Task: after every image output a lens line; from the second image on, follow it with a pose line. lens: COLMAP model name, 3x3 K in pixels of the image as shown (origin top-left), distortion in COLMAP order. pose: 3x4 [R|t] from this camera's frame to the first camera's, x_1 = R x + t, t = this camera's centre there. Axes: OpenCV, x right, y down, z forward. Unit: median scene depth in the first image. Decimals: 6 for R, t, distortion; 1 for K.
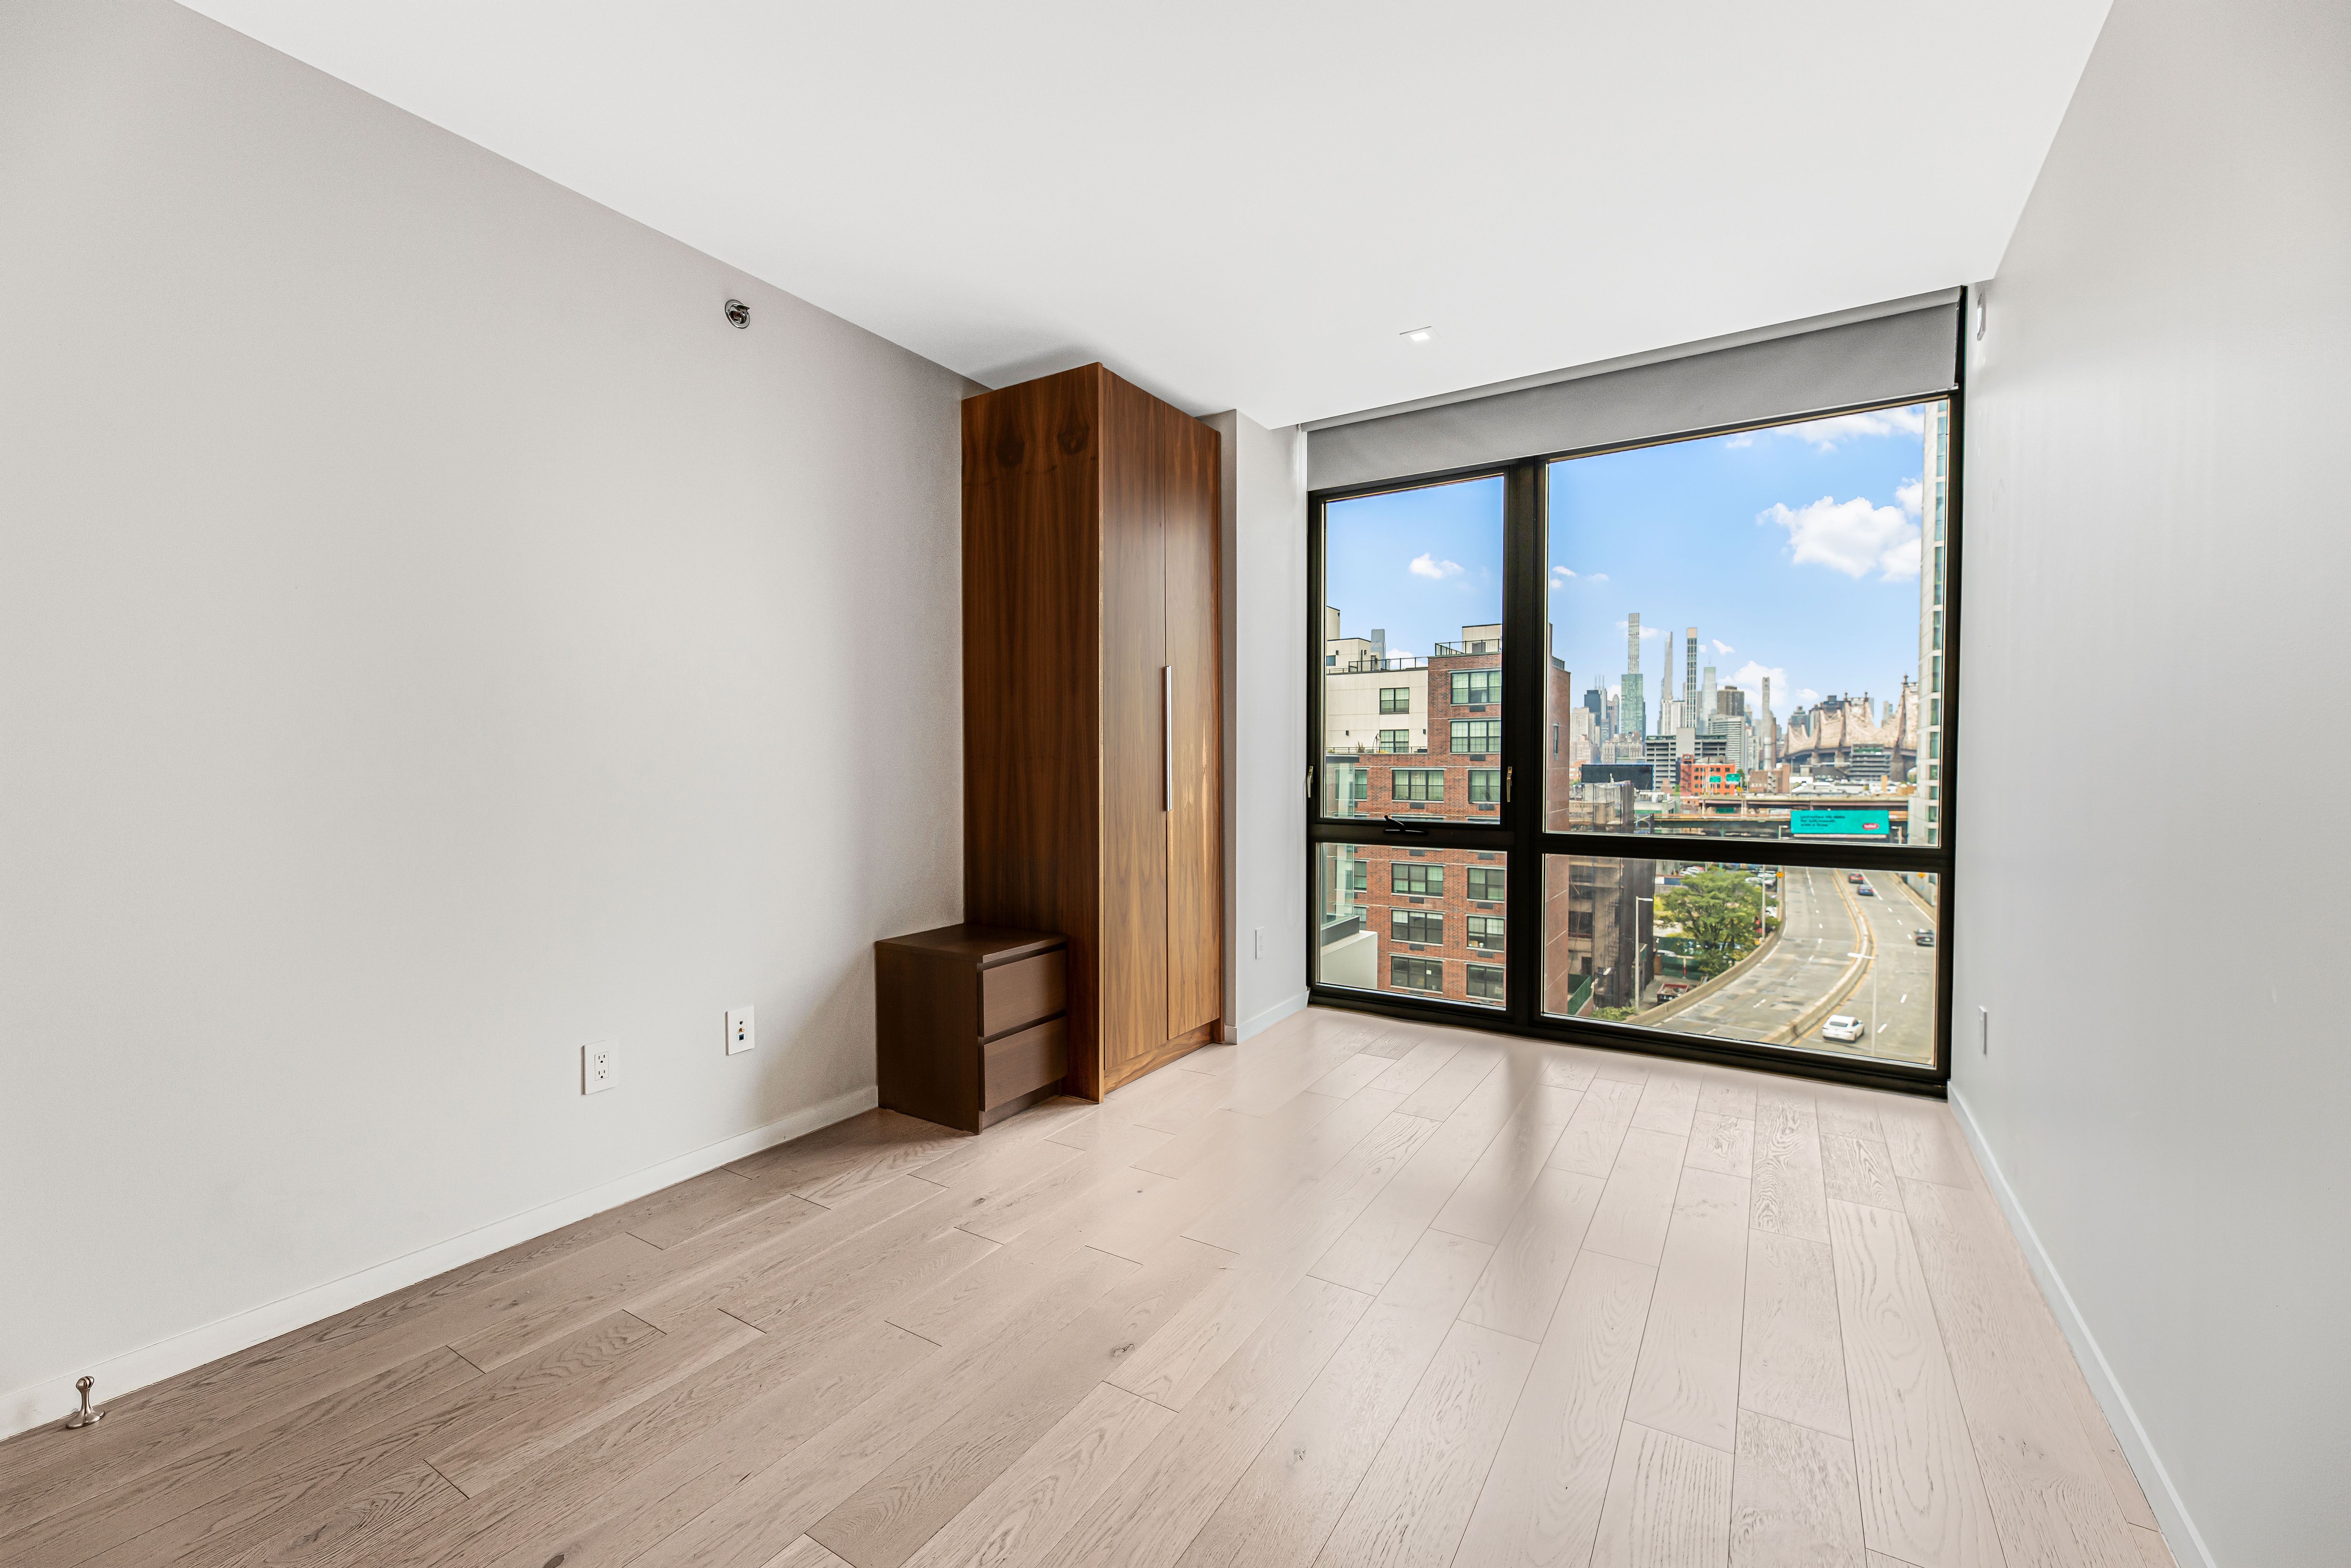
lens RADIAL K [[965.1, 0, 1188.0], [0, 965.1, 787.9], [0, 0, 1]] dist [0.005168, 0.000440]
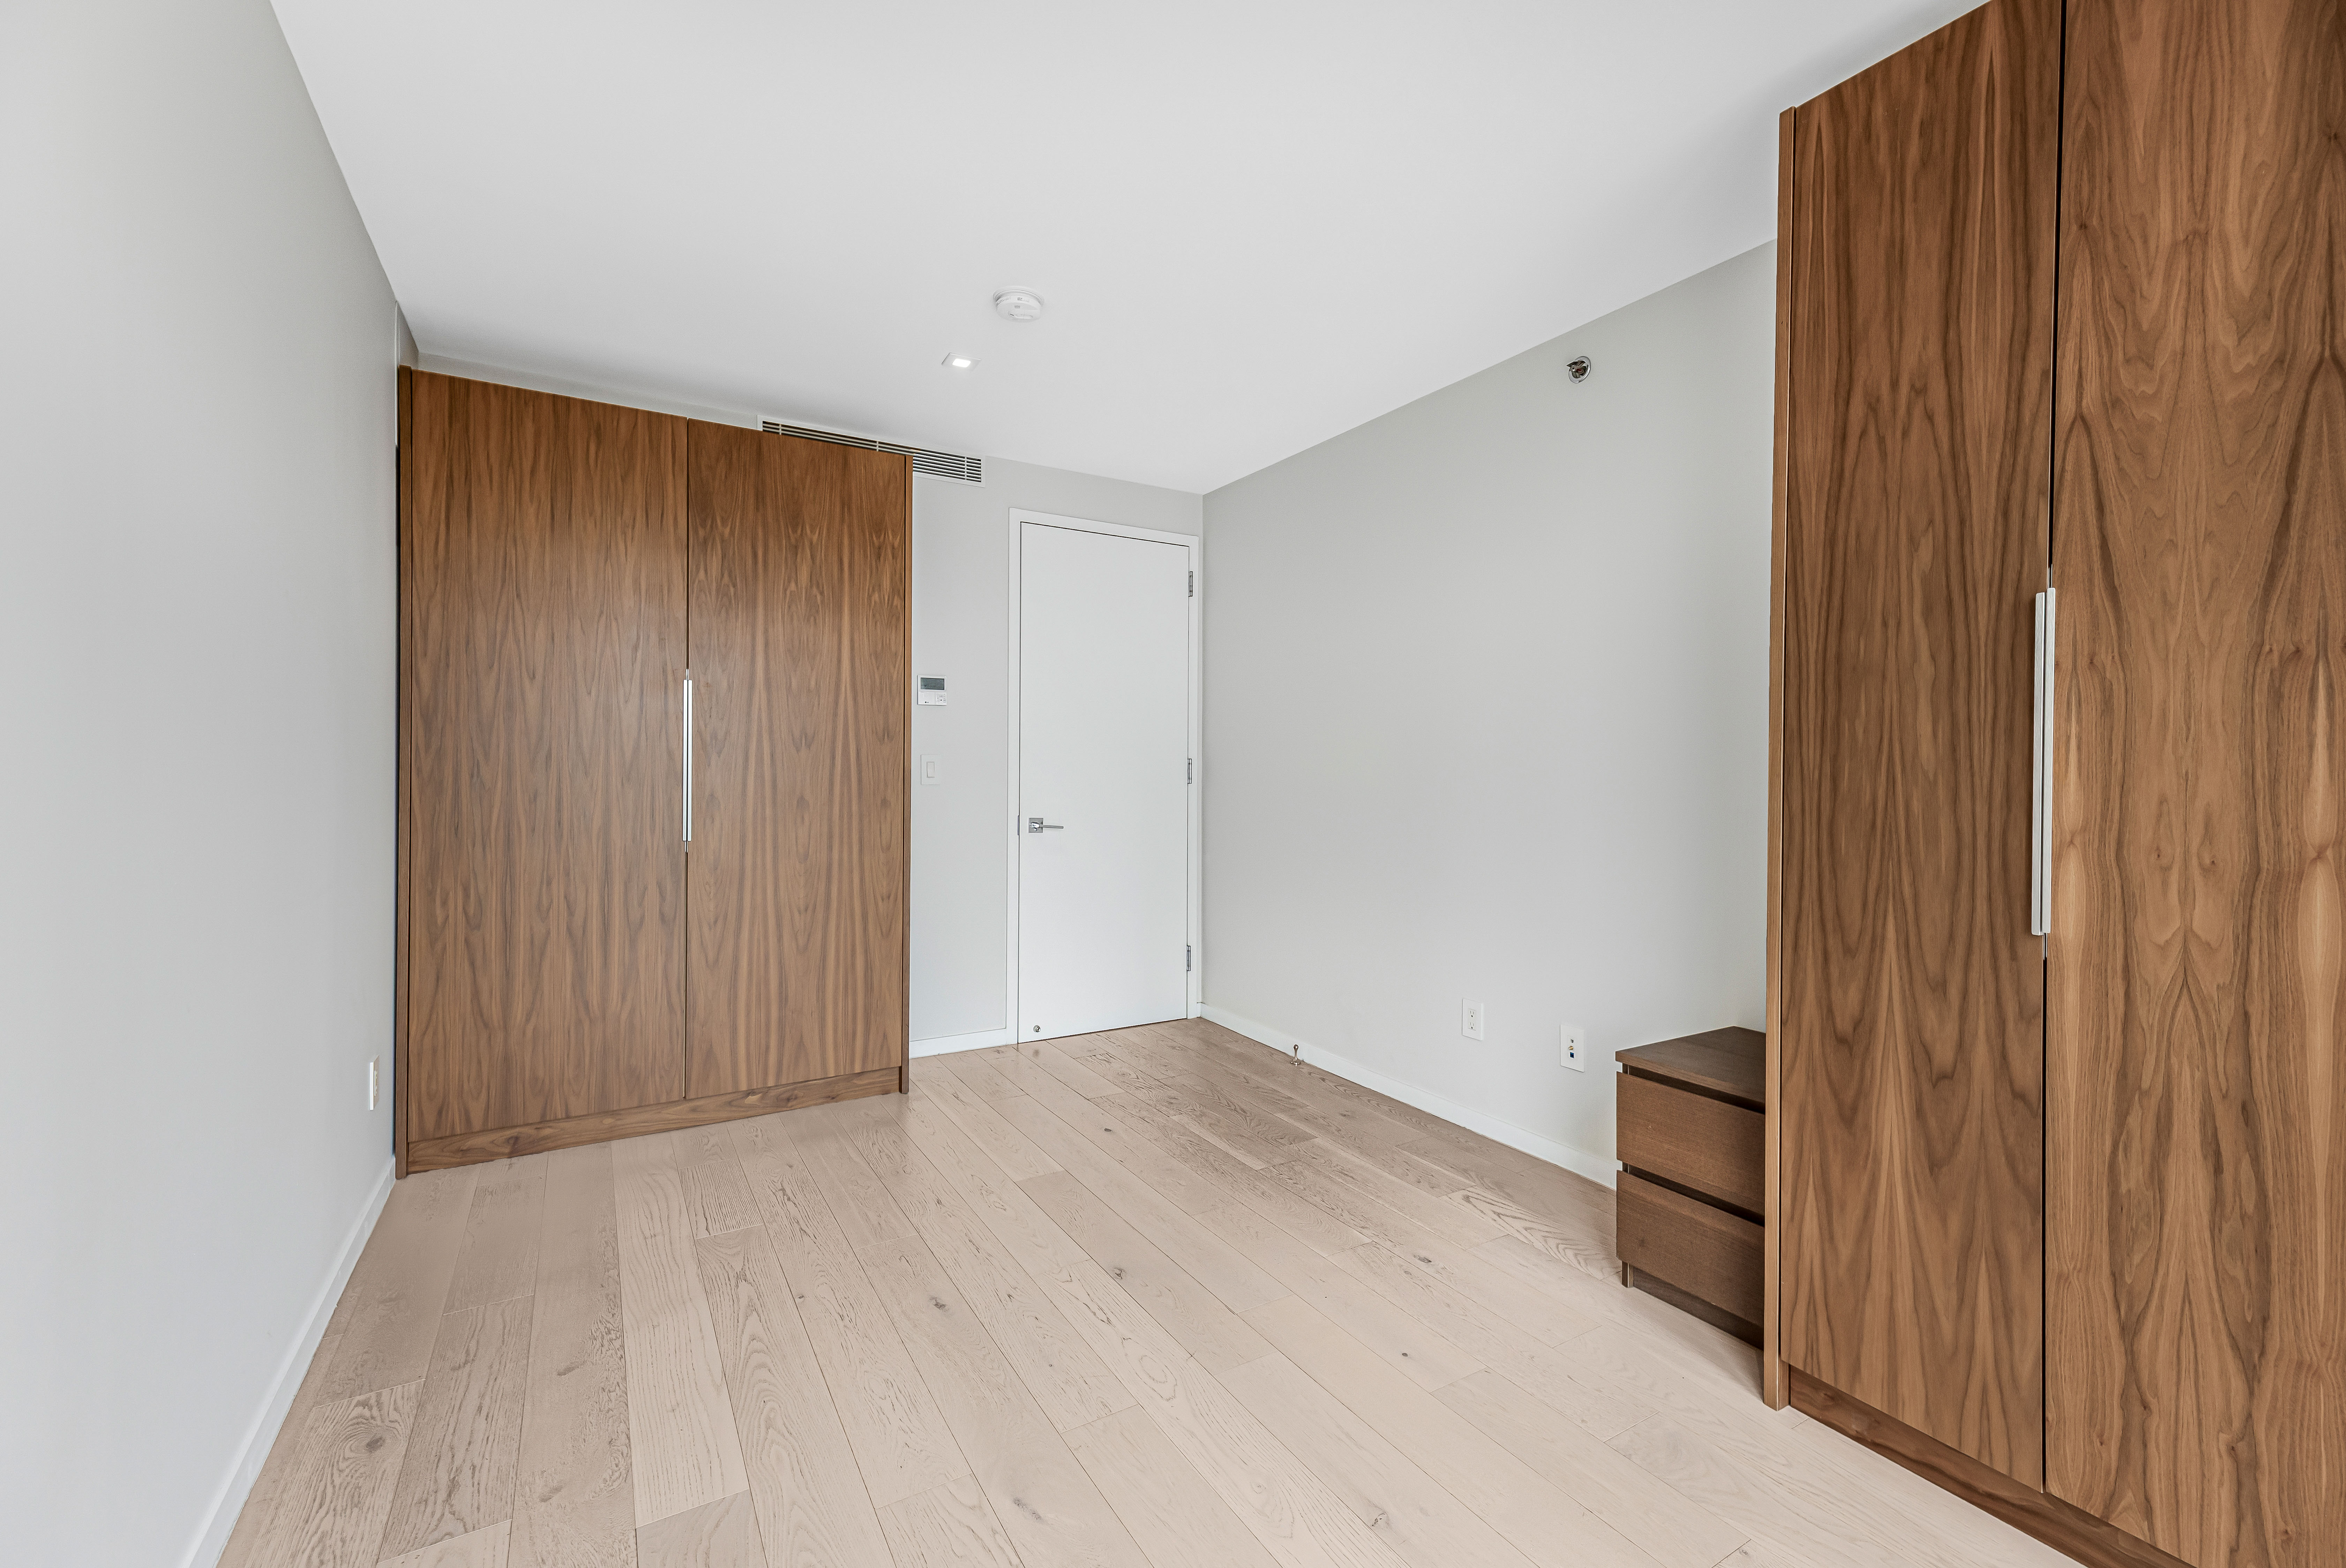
lens RADIAL K [[963.0, 0, 1153.1], [0, 963.0, 777.1], [0, 0, 1]] dist [0.005168, 0.000440]
pose [[-0.474786, 0.006354, -0.880078, 0.561661], [-0.025990, 0.999437, 0.021237, -0.045629], [0.879717, 0.032956, -0.474354, 0.907539]]
